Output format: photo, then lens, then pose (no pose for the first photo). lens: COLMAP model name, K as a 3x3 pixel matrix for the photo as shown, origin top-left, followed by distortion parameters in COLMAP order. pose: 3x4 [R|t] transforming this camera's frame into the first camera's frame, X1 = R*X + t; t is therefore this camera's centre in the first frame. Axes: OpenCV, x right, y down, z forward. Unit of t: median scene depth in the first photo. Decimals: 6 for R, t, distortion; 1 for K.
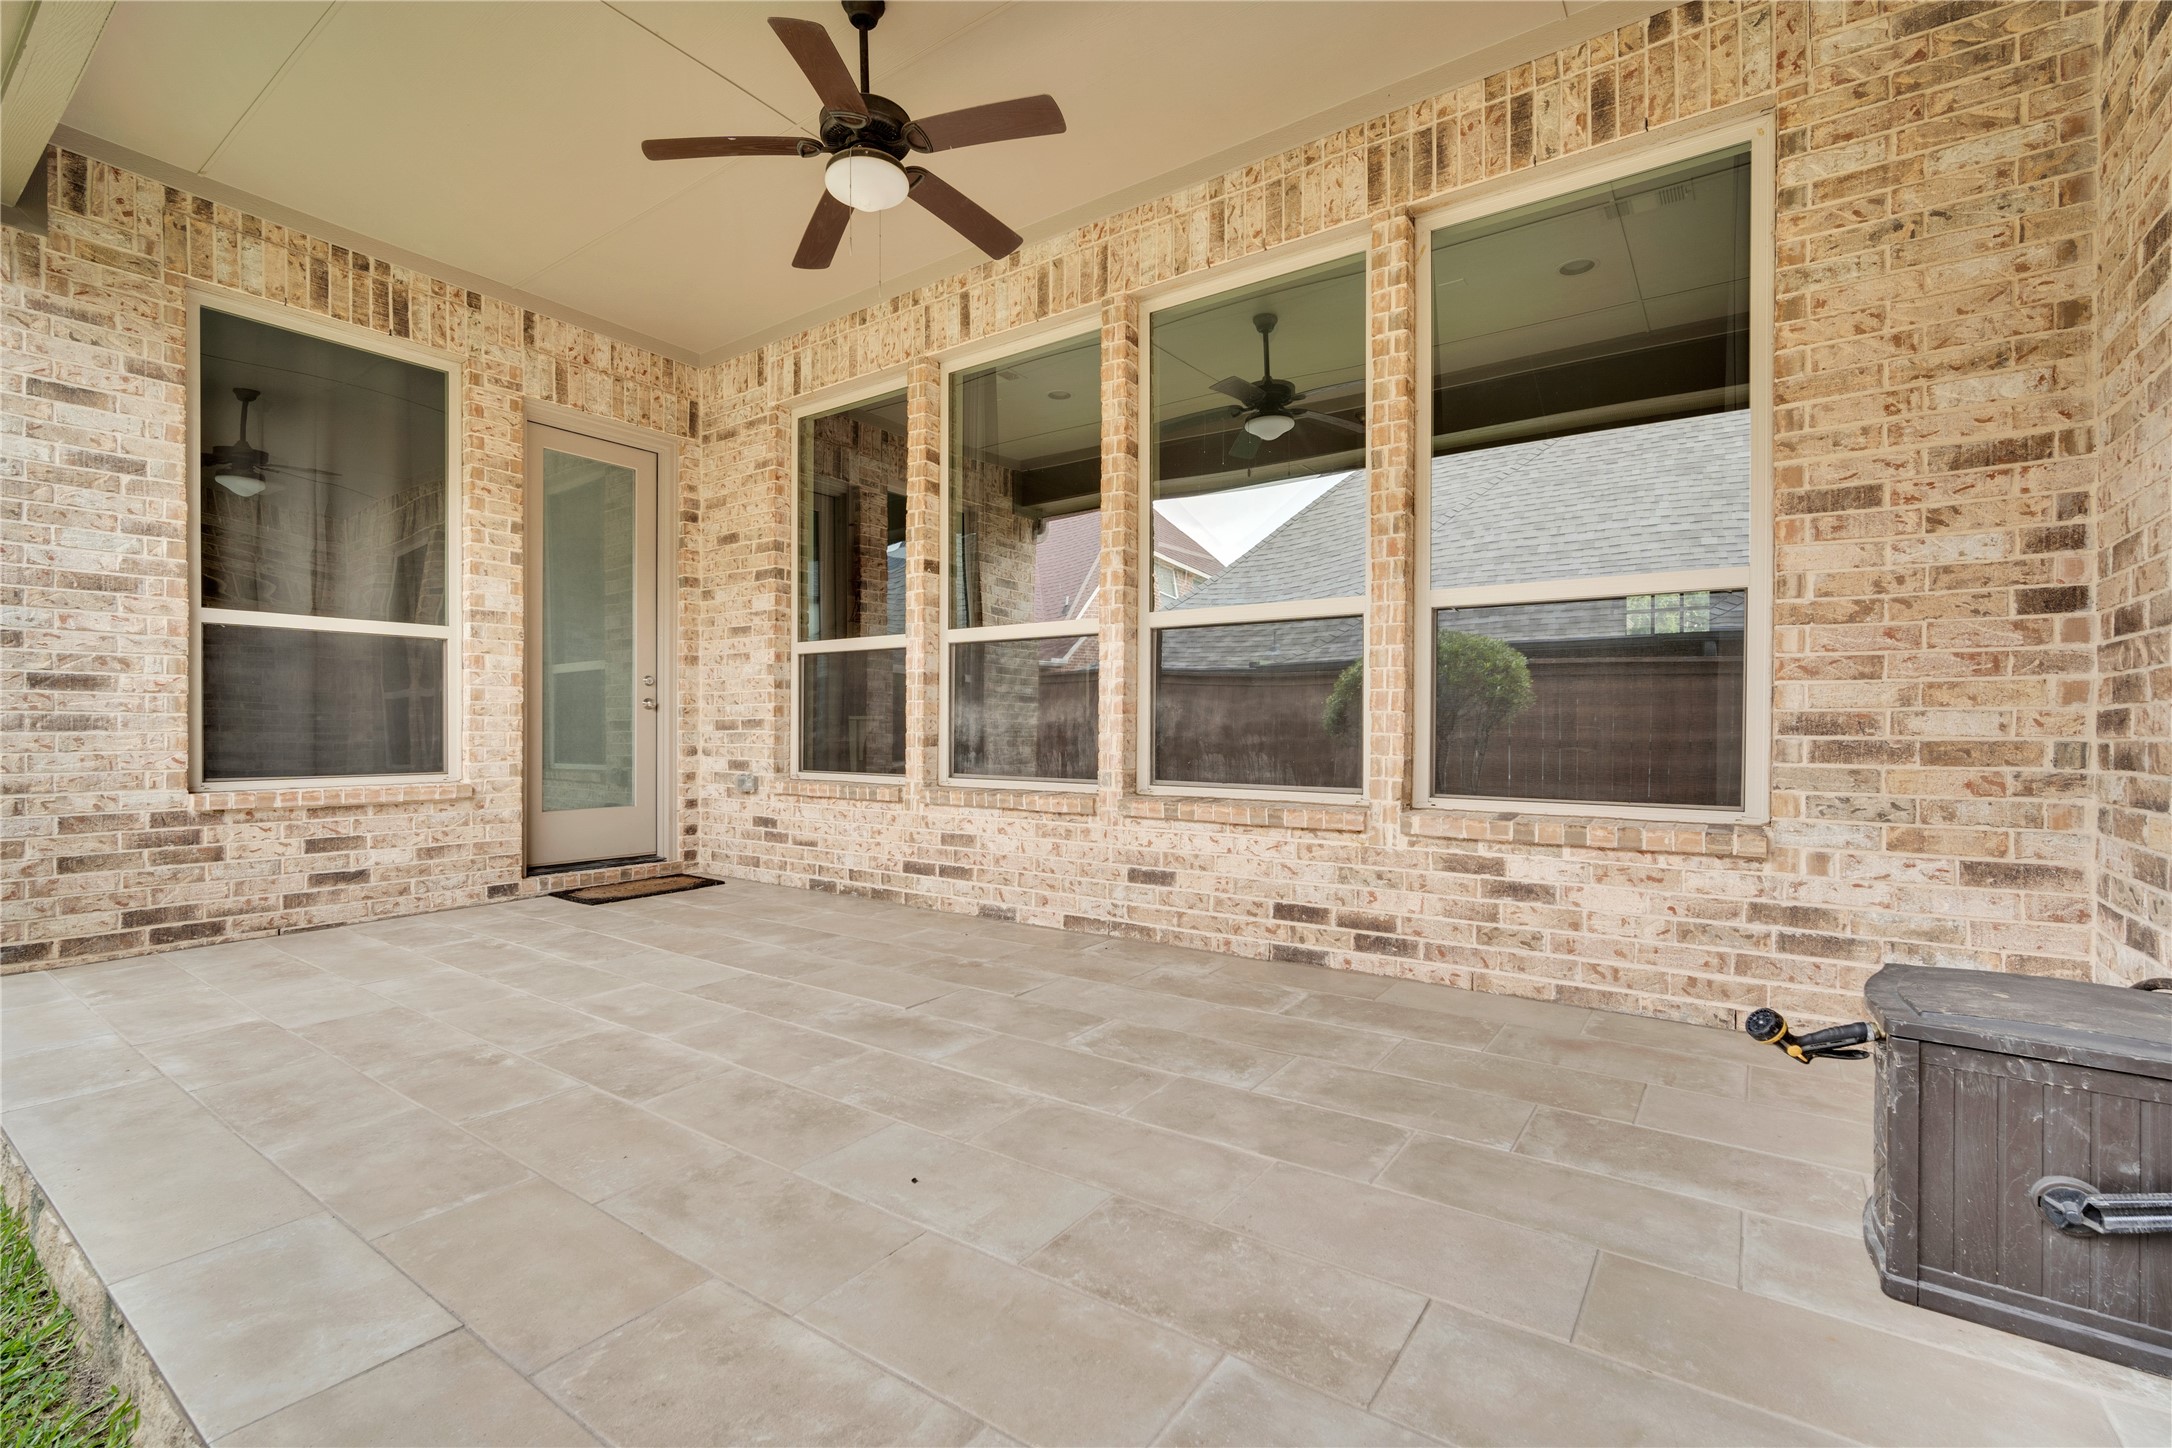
lens RADIAL K [[963.0, 0, 1075.5], [0, 963.0, 718.0], [0, 0, 1]] dist [-0.005552, 0.001840]
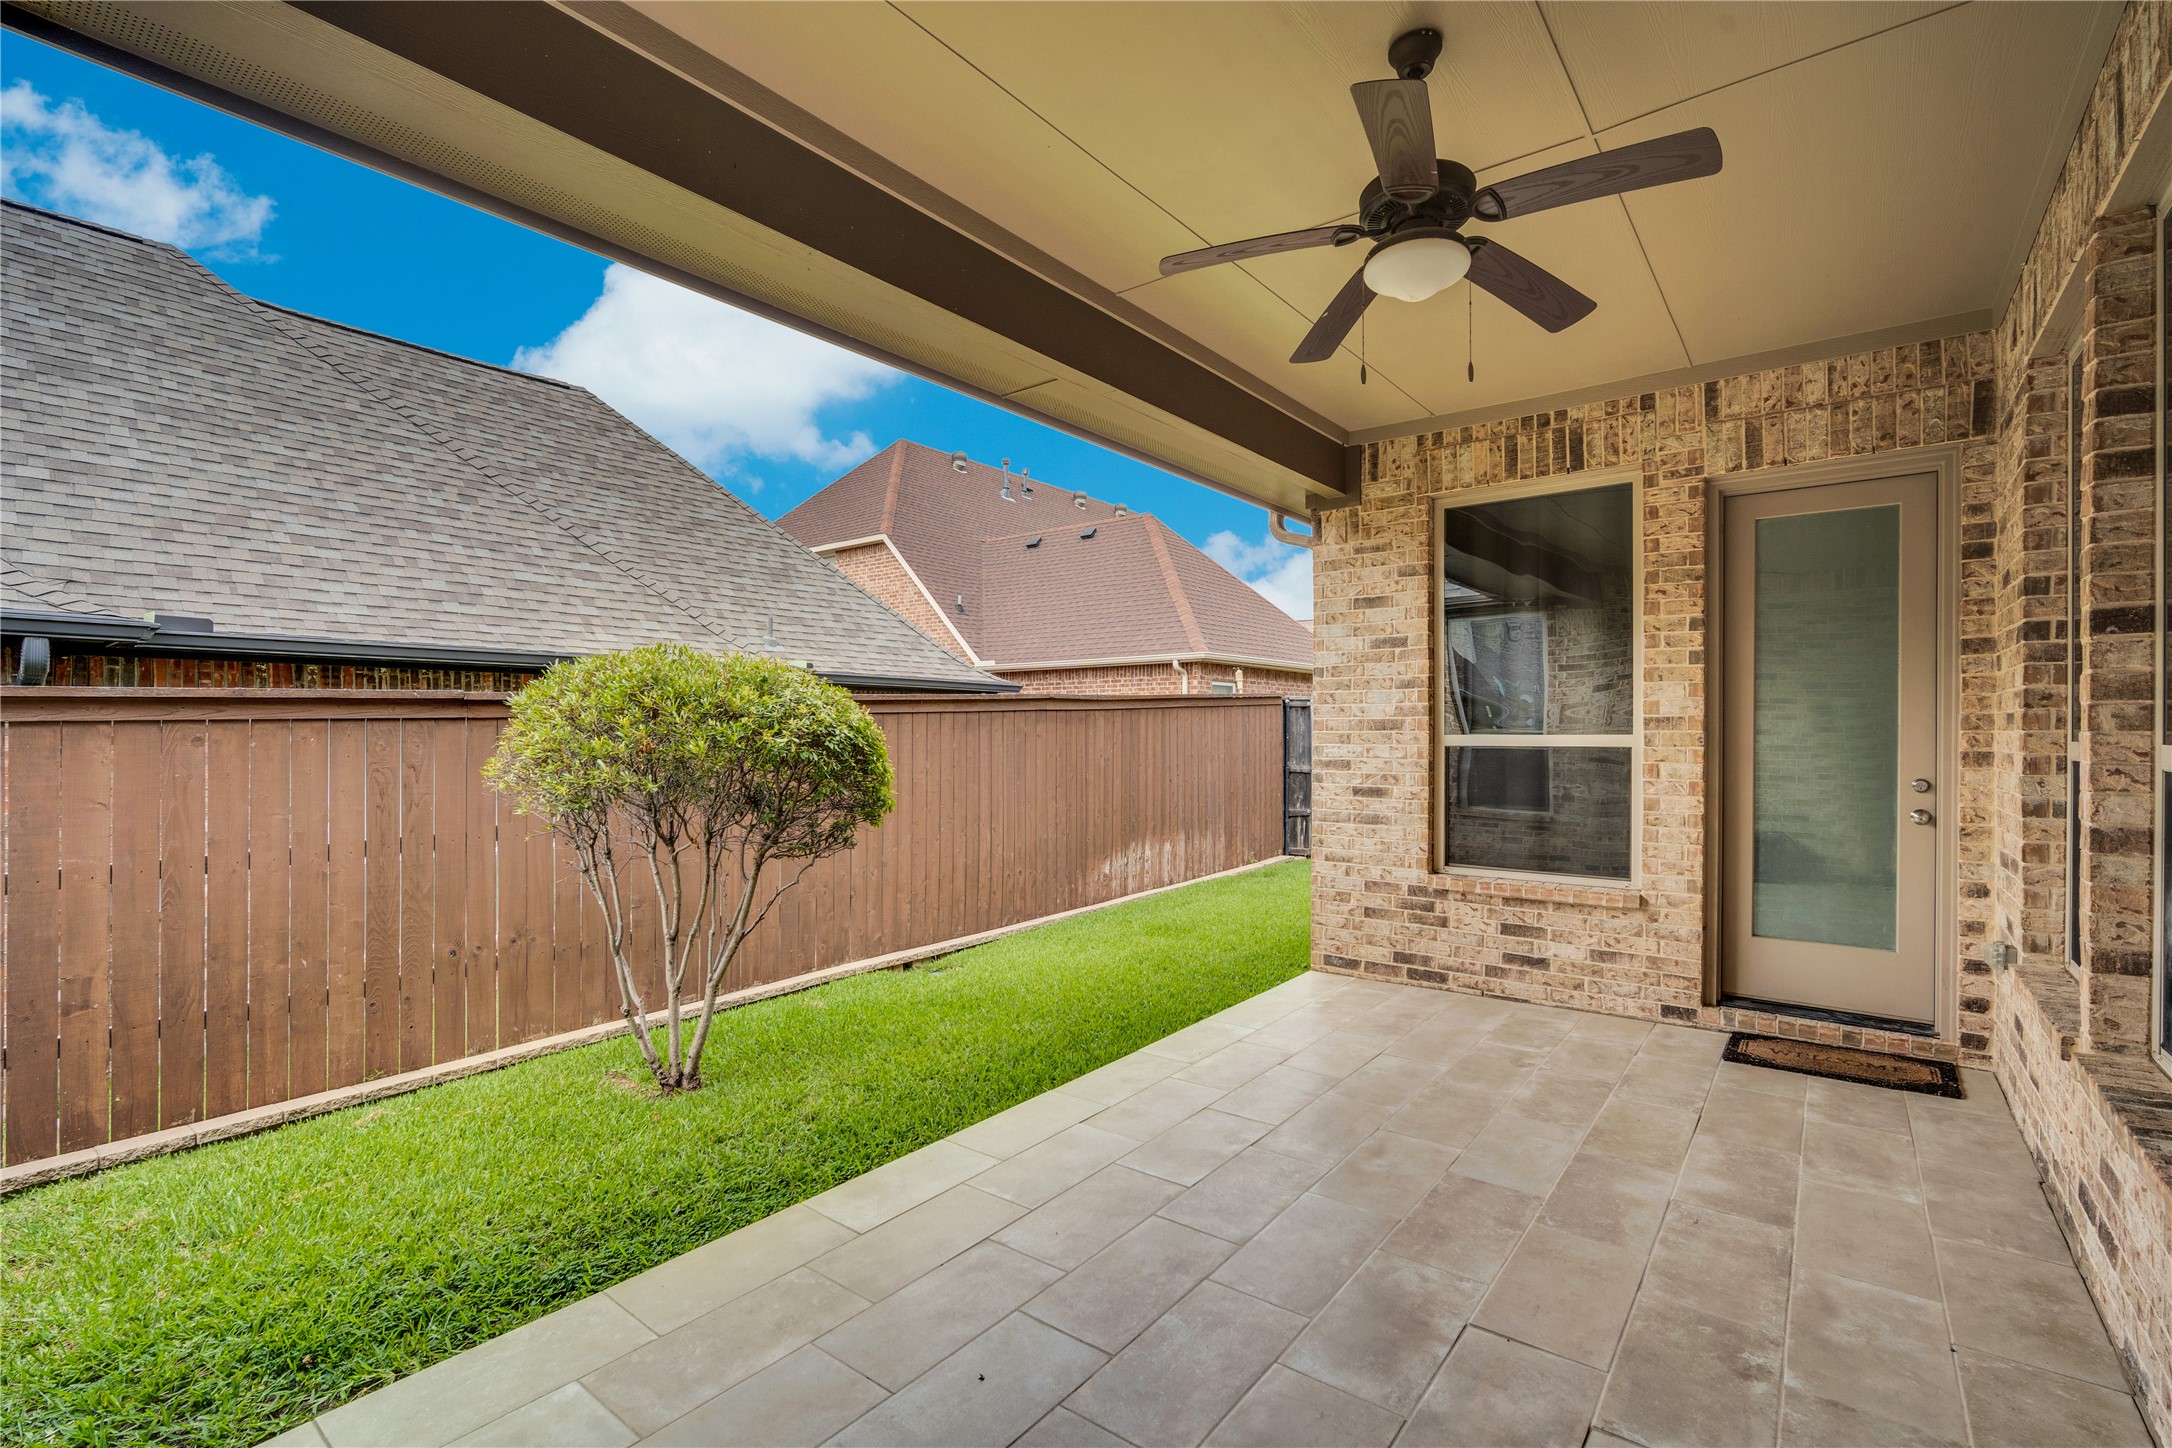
lens RADIAL K [[963.0, 0, 1099.5], [0, 963.0, 718.6], [0, 0, 1]] dist [-0.005552, 0.001840]
pose [[-0.038662, -0.013710, -0.999158, 0.410814], [0.012815, 0.999817, -0.014215, -0.113880], [0.999170, -0.013354, -0.038479, 0.519197]]
